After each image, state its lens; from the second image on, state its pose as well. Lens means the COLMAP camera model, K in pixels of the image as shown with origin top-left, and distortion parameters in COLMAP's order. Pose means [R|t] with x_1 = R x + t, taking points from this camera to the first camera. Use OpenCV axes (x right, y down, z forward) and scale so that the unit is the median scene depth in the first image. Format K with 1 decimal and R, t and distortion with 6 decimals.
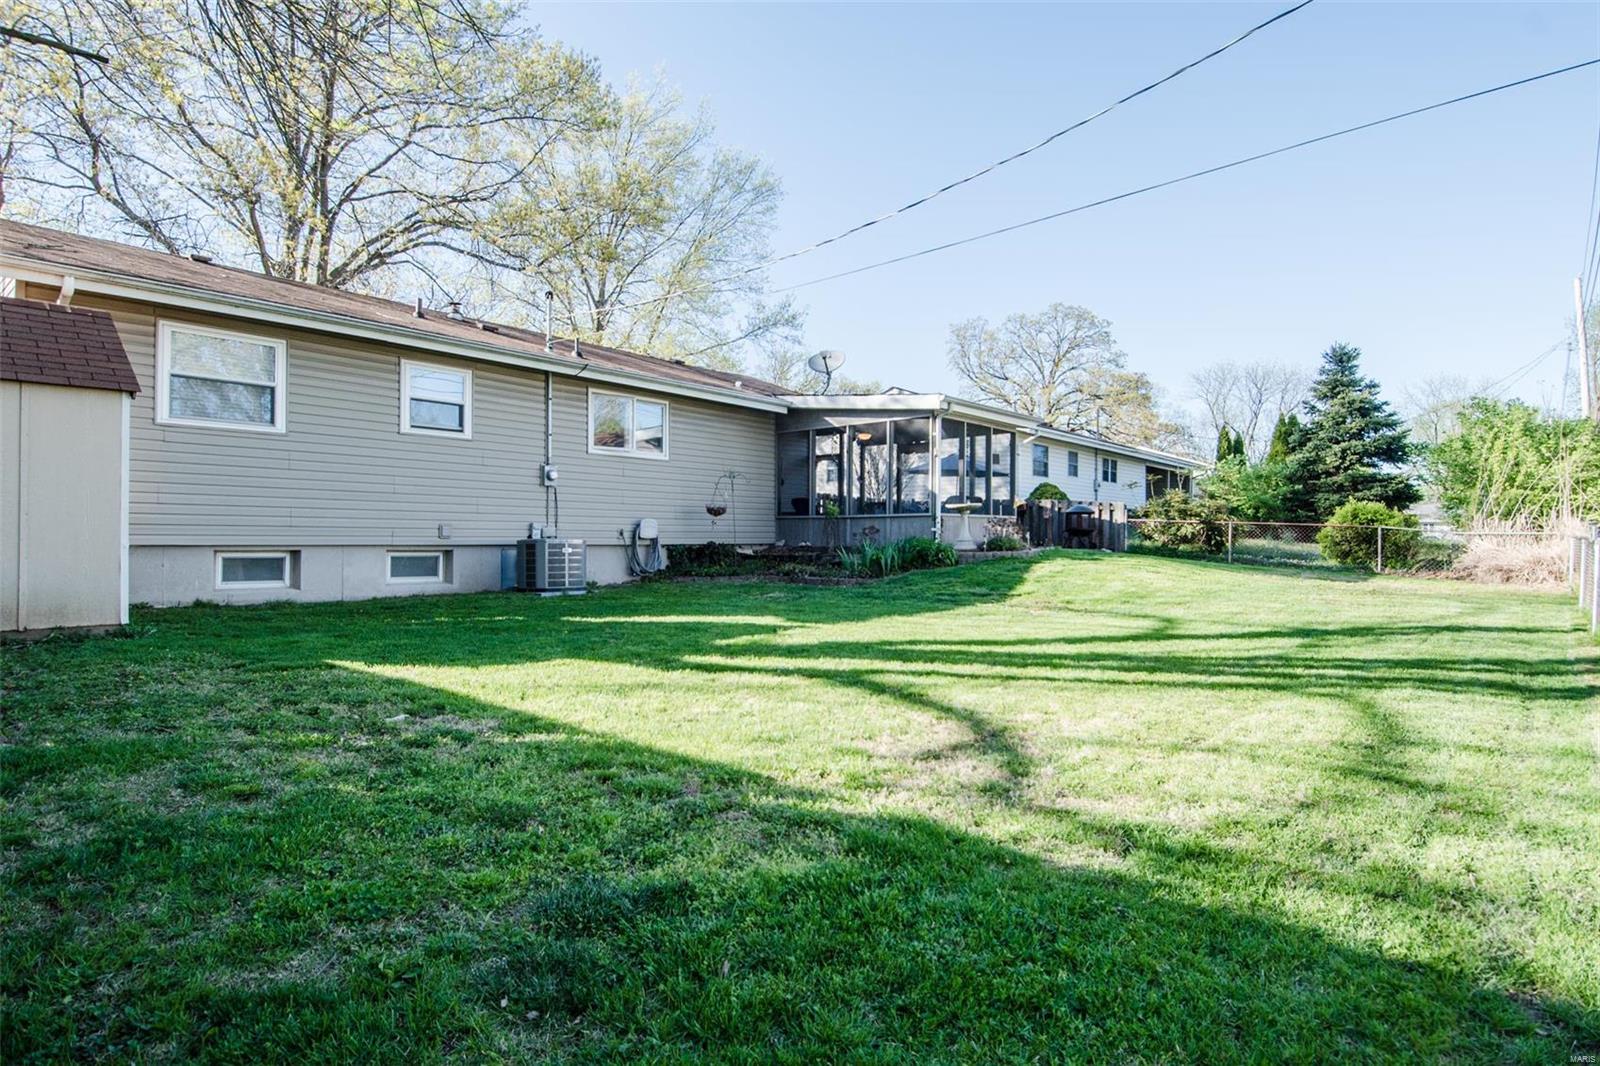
lens RADIAL K [[841.7, 0, 807.5], [0, 841.7, 534.3], [0, 0, 1]] dist [0.045518, -0.048407]
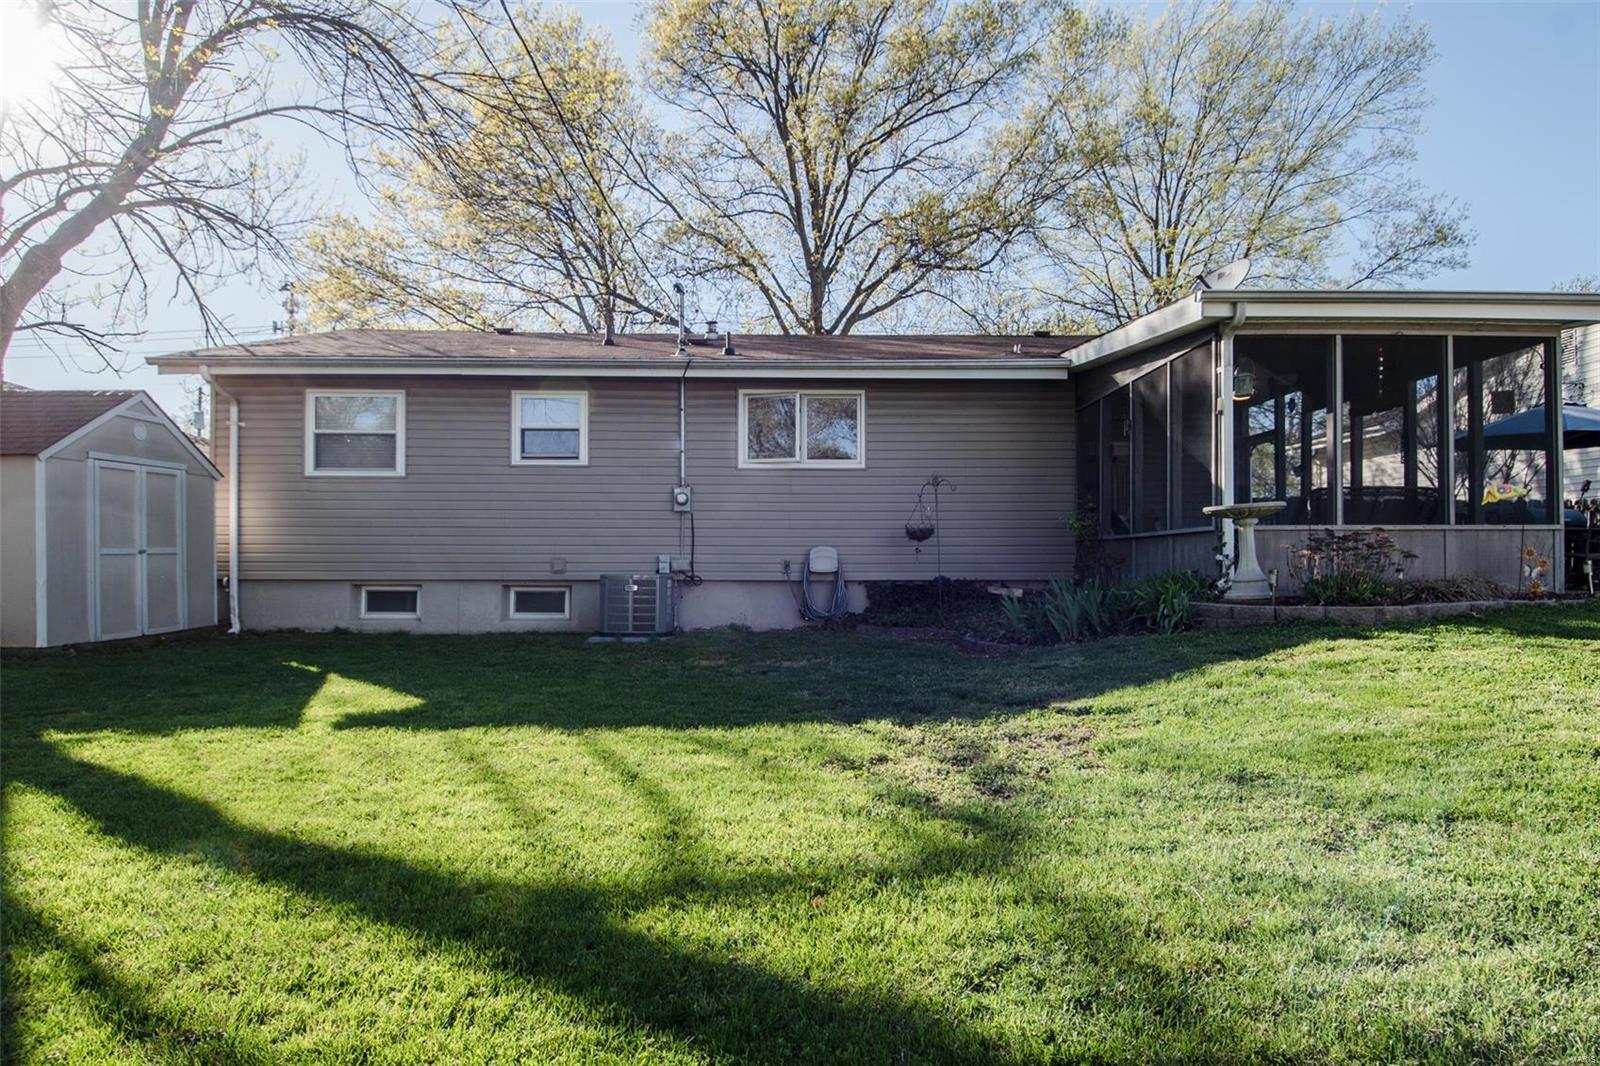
lens RADIAL K [[841.7, 0, 807.5], [0, 841.7, 534.3], [0, 0, 1]] dist [0.045518, -0.048407]
pose [[0.646574, -0.025666, -0.762419, 0.456055], [0.004428, 0.999543, -0.029894, -0.008490], [0.762838, 0.015953, 0.646392, 0.588831]]
